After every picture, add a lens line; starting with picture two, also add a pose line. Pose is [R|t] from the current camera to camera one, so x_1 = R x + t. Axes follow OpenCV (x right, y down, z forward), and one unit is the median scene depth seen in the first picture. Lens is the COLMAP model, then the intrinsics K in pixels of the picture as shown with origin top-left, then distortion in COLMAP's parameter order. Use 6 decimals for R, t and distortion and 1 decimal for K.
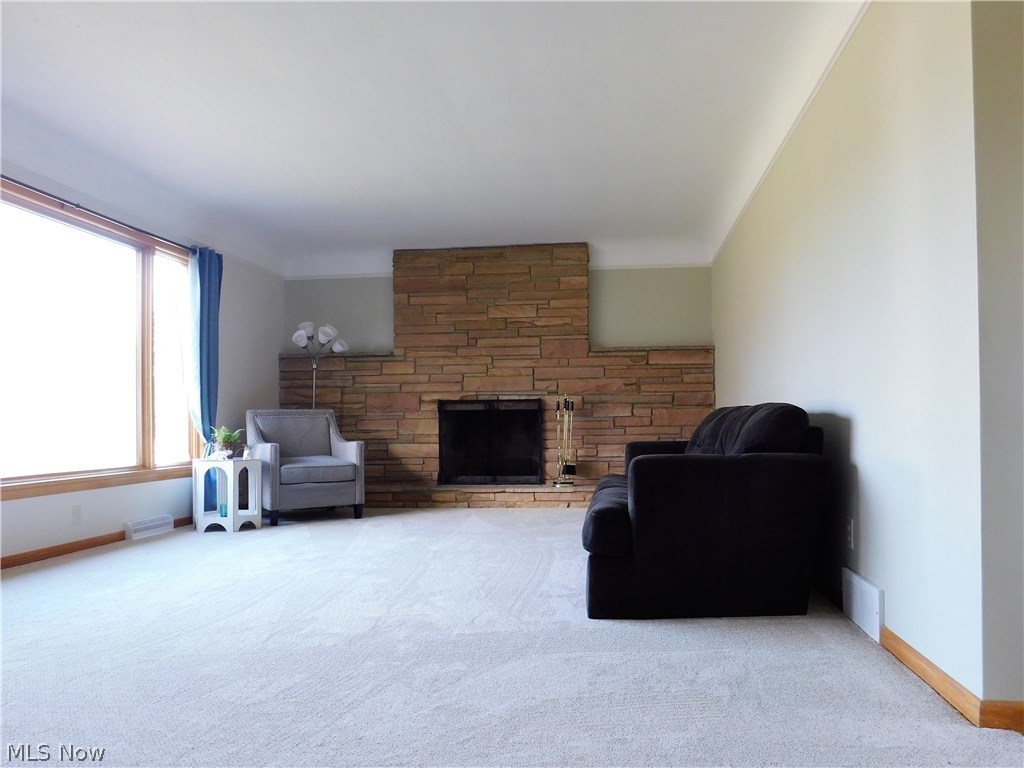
lens RADIAL K [[738.5, 0, 513.2], [0, 738.5, 413.0], [0, 0, 1]] dist [-0.087984, 0.070180]
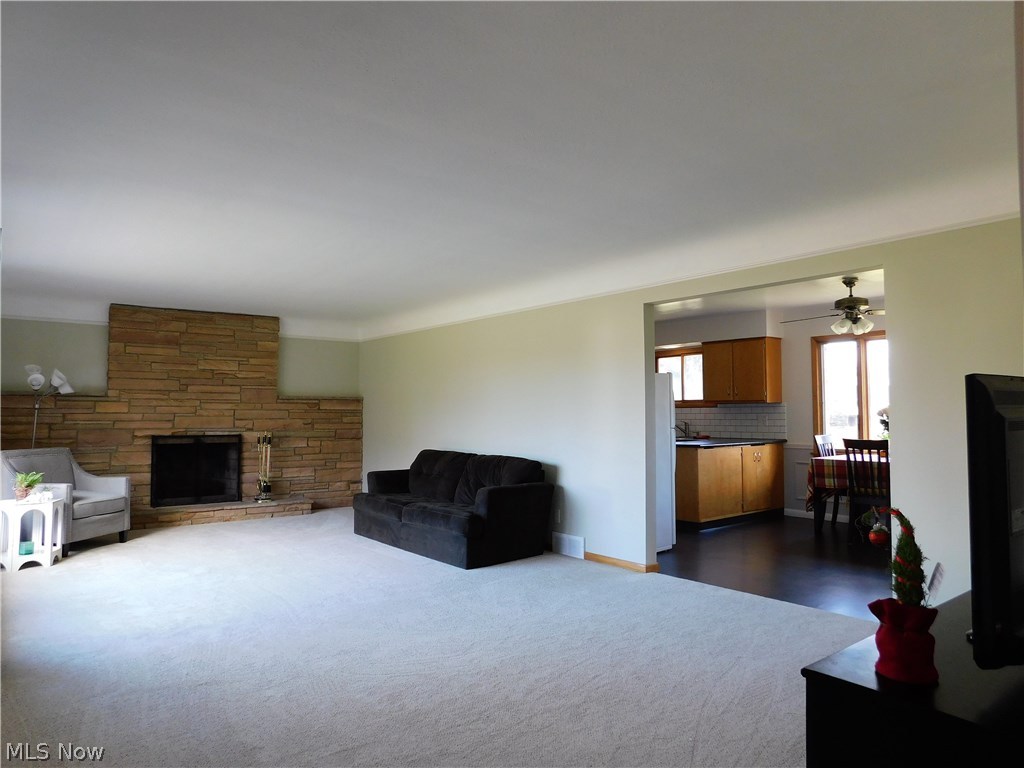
lens RADIAL K [[672.9, 0, 512.0], [0, 672.9, 384.0], [0, 0, 1]] dist [-0.070685, 0.050447]
pose [[0.723397, 0.041257, 0.689199, -0.421727], [-0.010976, 0.998774, -0.048268, -0.055843], [-0.690345, 0.027353, 0.722963, -0.169076]]
